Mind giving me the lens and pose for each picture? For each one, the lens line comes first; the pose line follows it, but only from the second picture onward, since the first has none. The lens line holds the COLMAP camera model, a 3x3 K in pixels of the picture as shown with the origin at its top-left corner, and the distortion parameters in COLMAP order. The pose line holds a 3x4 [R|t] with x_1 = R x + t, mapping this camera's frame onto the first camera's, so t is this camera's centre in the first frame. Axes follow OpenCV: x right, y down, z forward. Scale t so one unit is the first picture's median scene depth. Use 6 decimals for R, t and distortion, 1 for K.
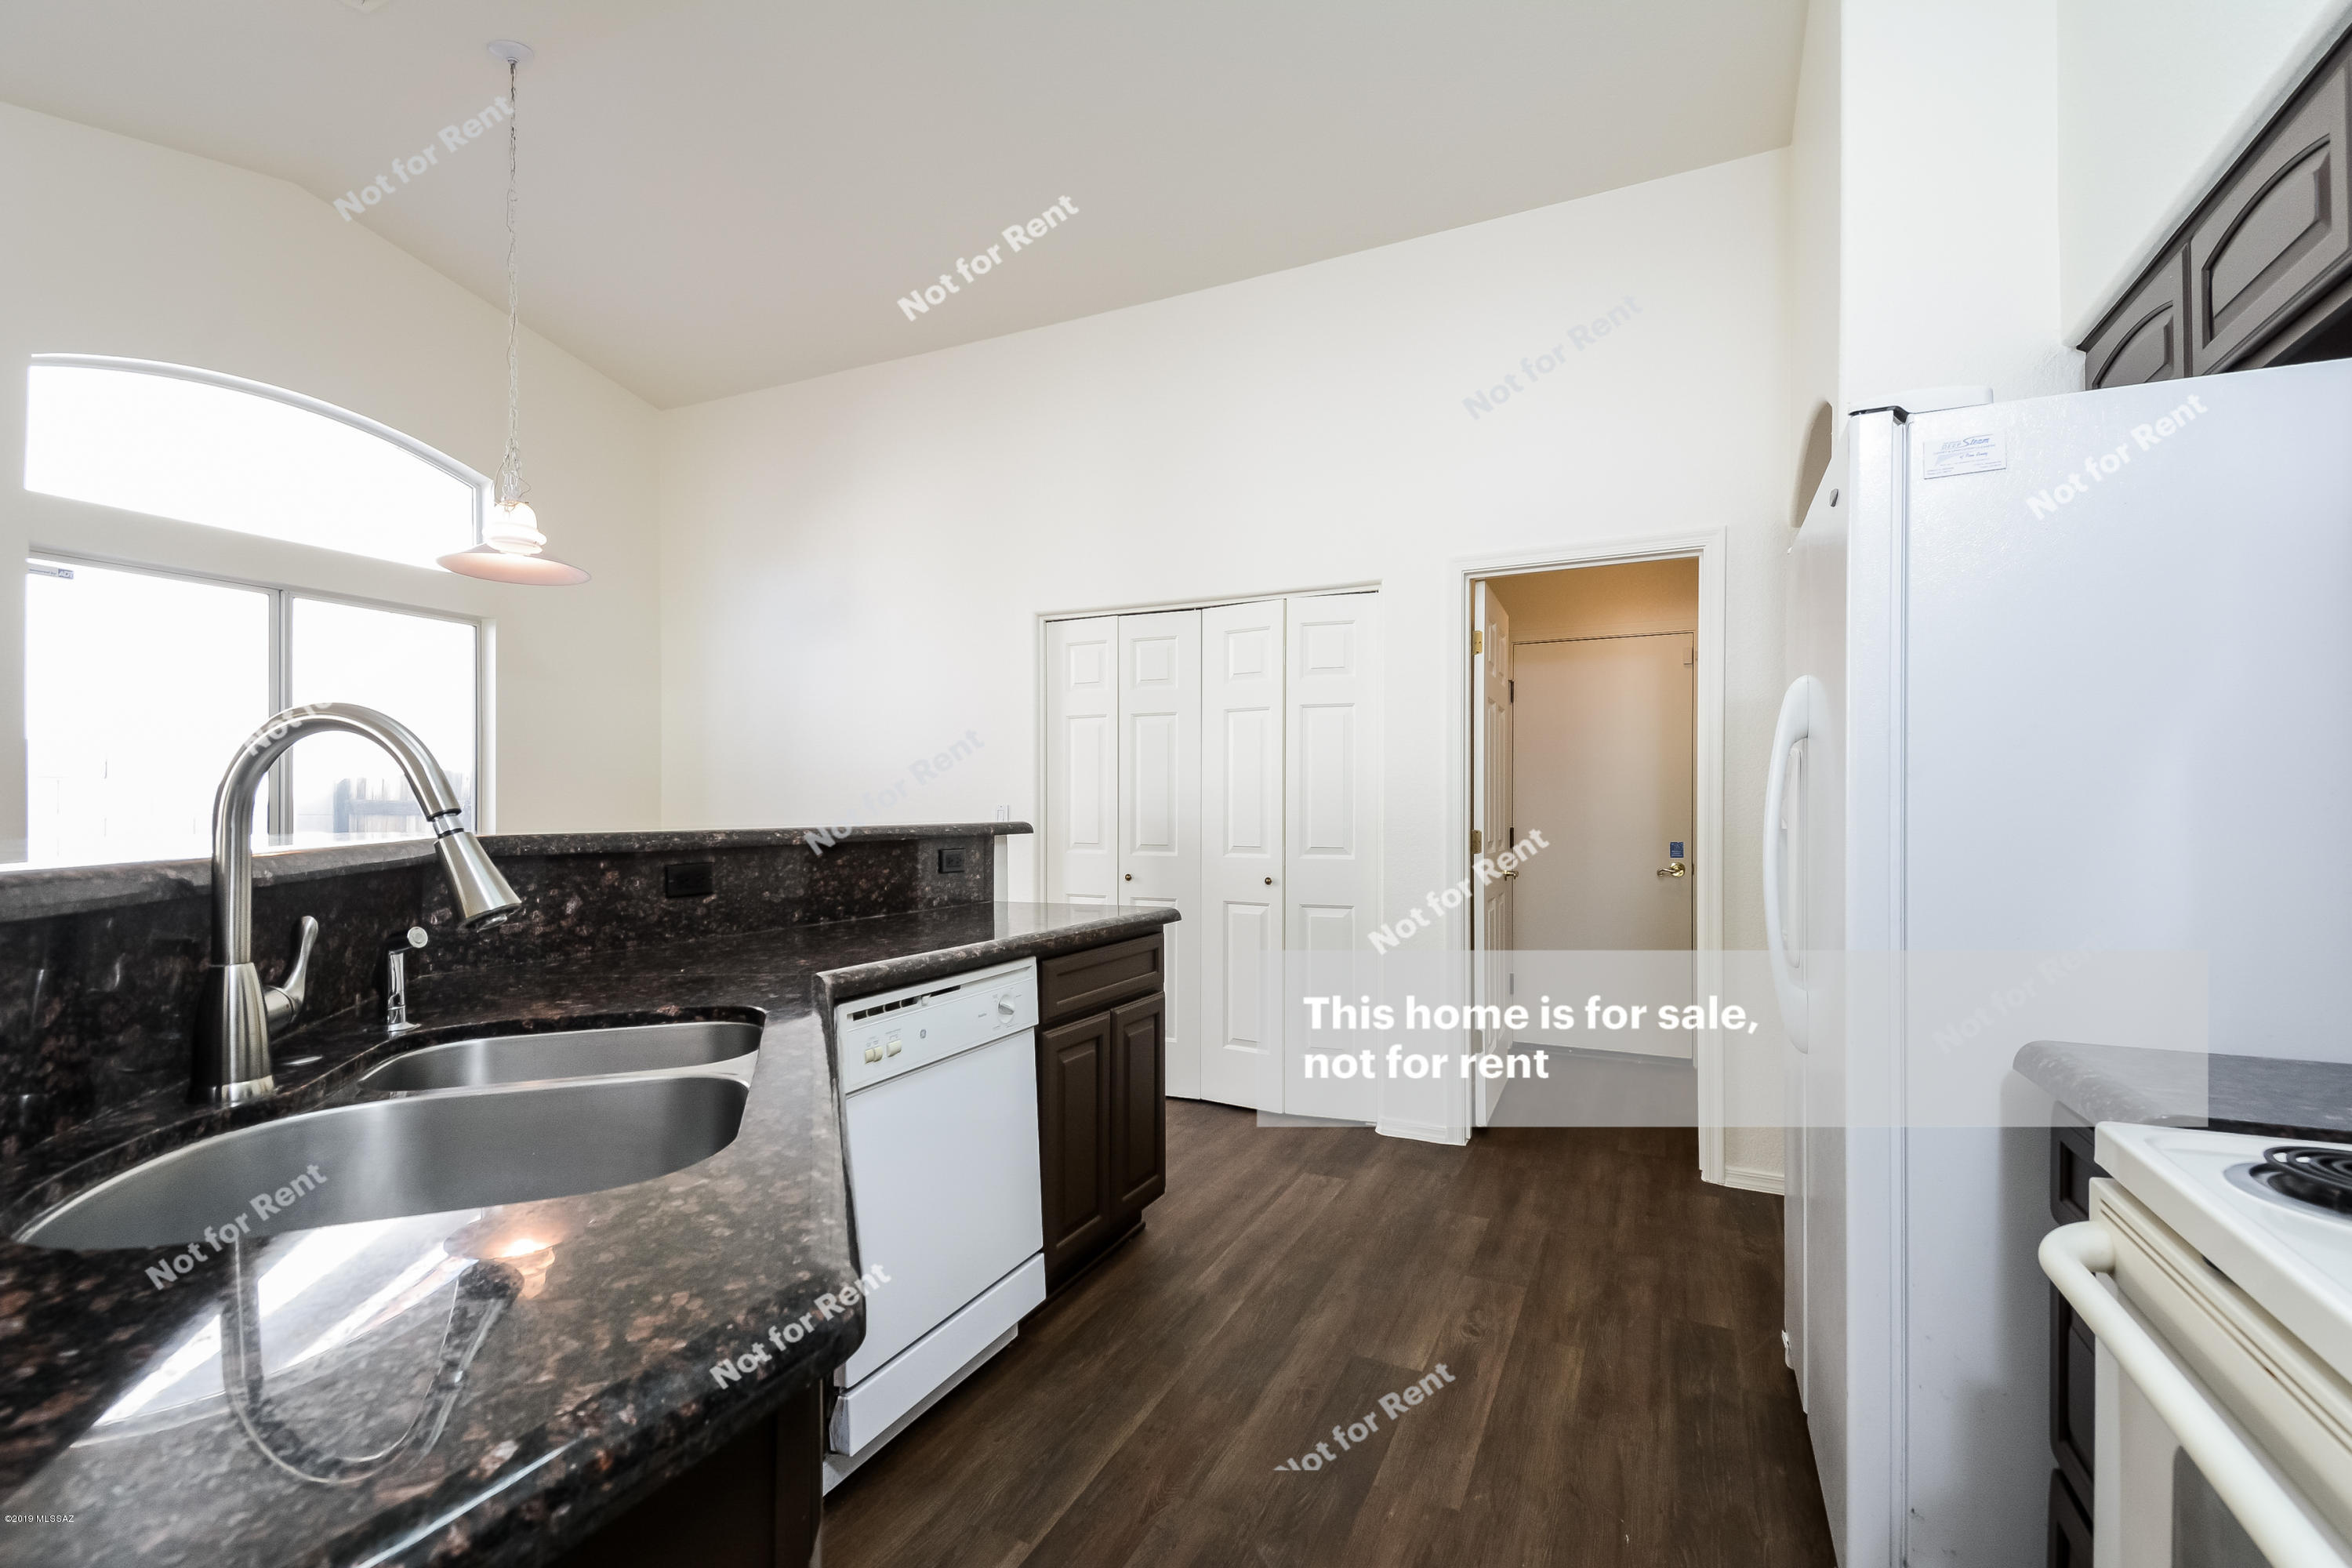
lens RADIAL K [[1037.7, 0, 1185.2], [0, 1037.7, 812.1], [0, 0, 1]] dist [0.065402, -0.036614]
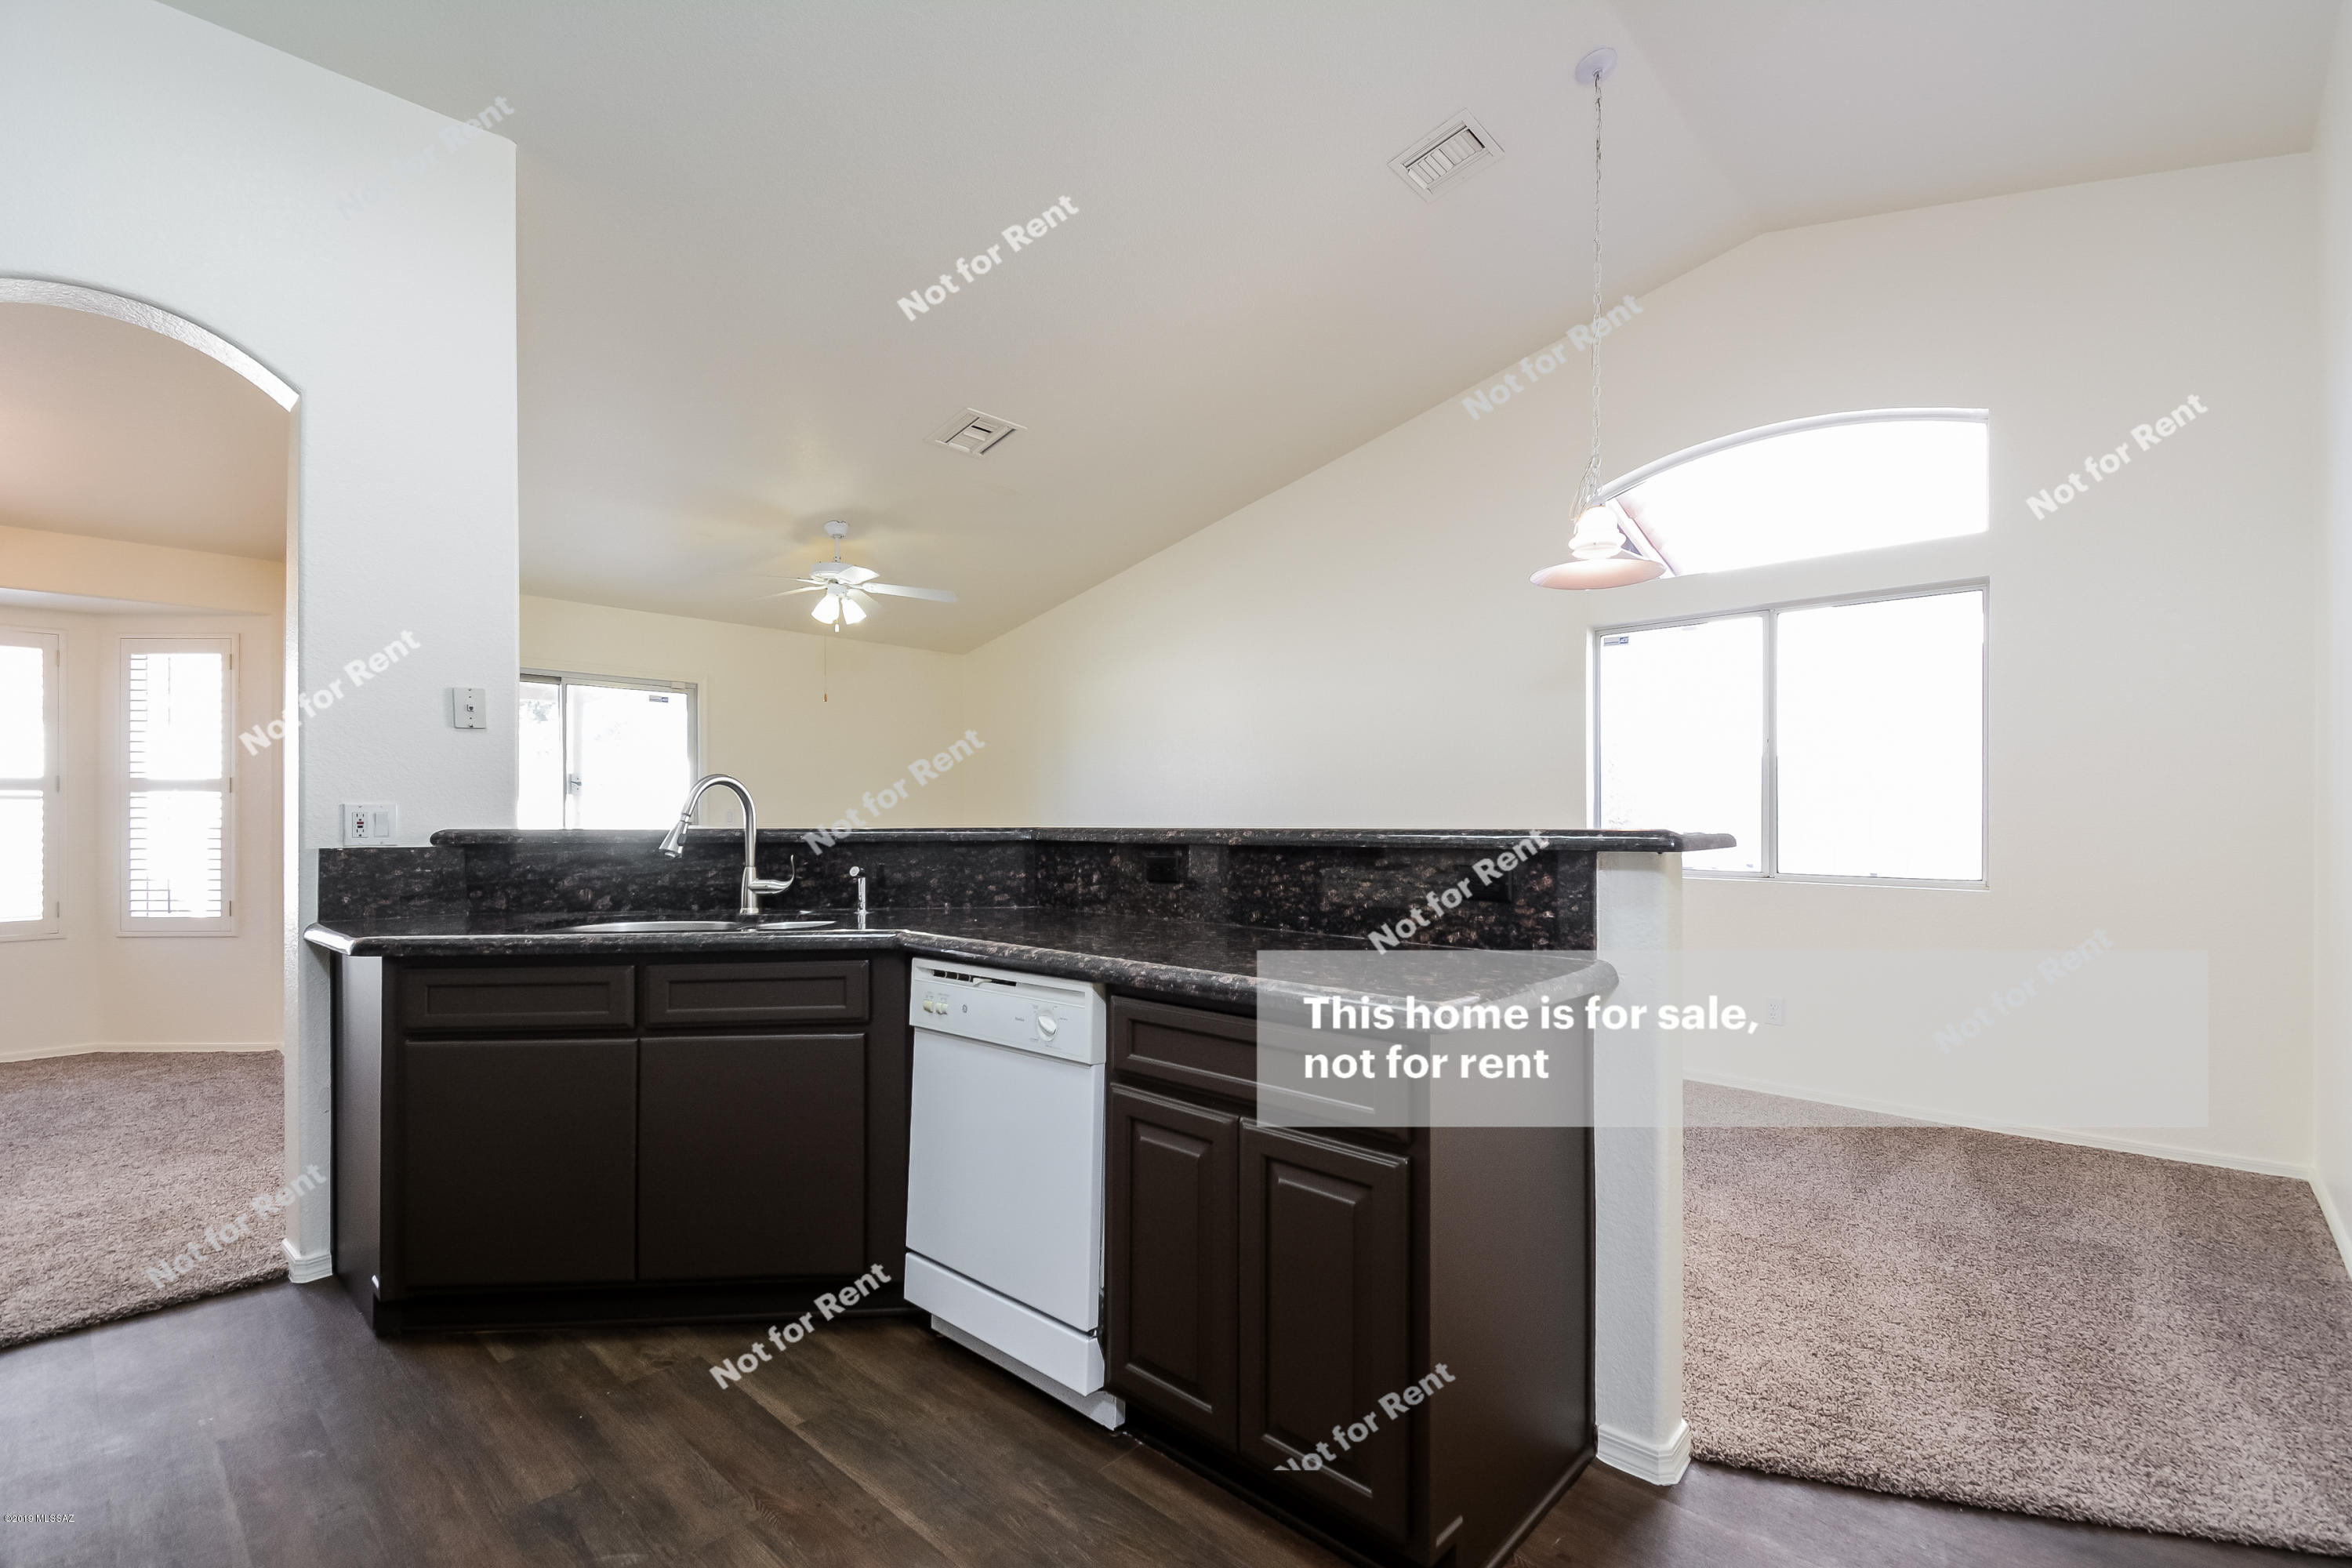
lens RADIAL K [[1037.7, 0, 1185.2], [0, 1037.7, 812.1], [0, 0, 1]] dist [0.065402, -0.036614]
pose [[-0.303221, 0.000383, -0.952920, 0.667614], [0.002079, 0.999998, -0.000260, -0.000783], [0.952918, -0.002060, -0.303222, 1.384953]]
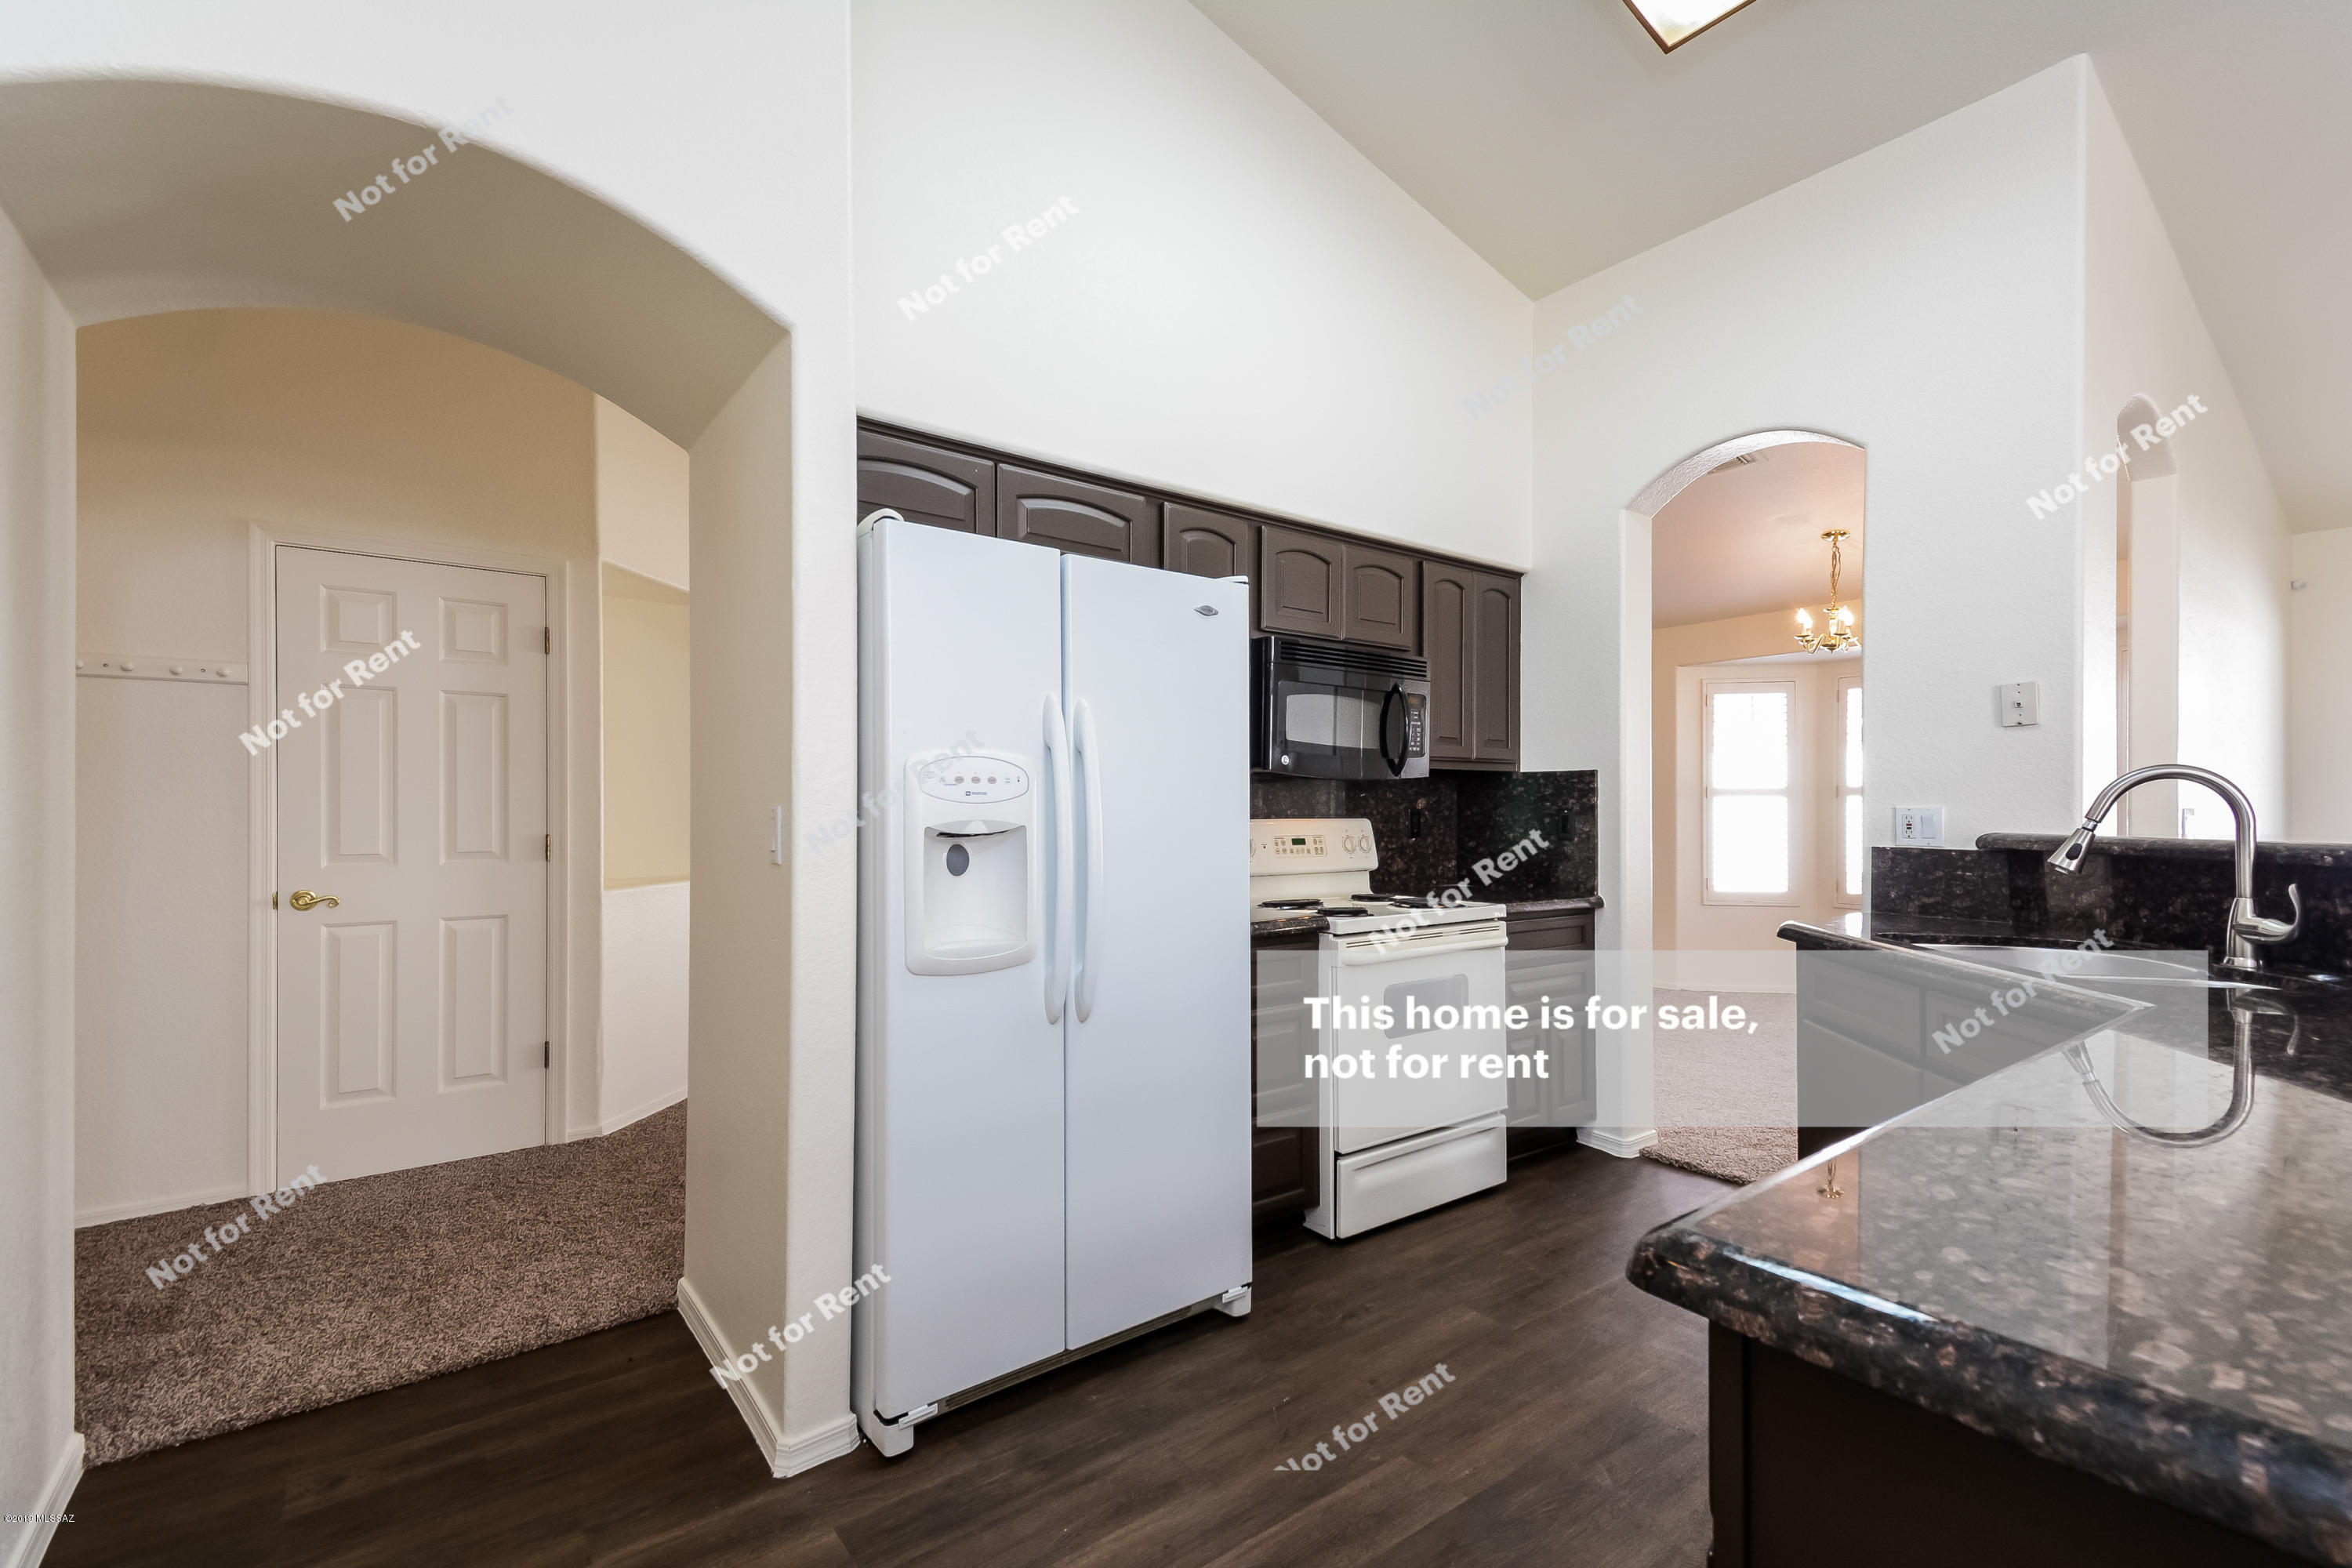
lens RADIAL K [[1037.7, 0, 1185.2], [0, 1037.7, 812.1], [0, 0, 1]] dist [0.065402, -0.036614]
pose [[-0.889232, -0.004126, 0.457437, -0.032635], [-0.003322, 0.999991, 0.002562, -0.006598], [-0.457444, 0.000758, -0.889238, 1.689552]]
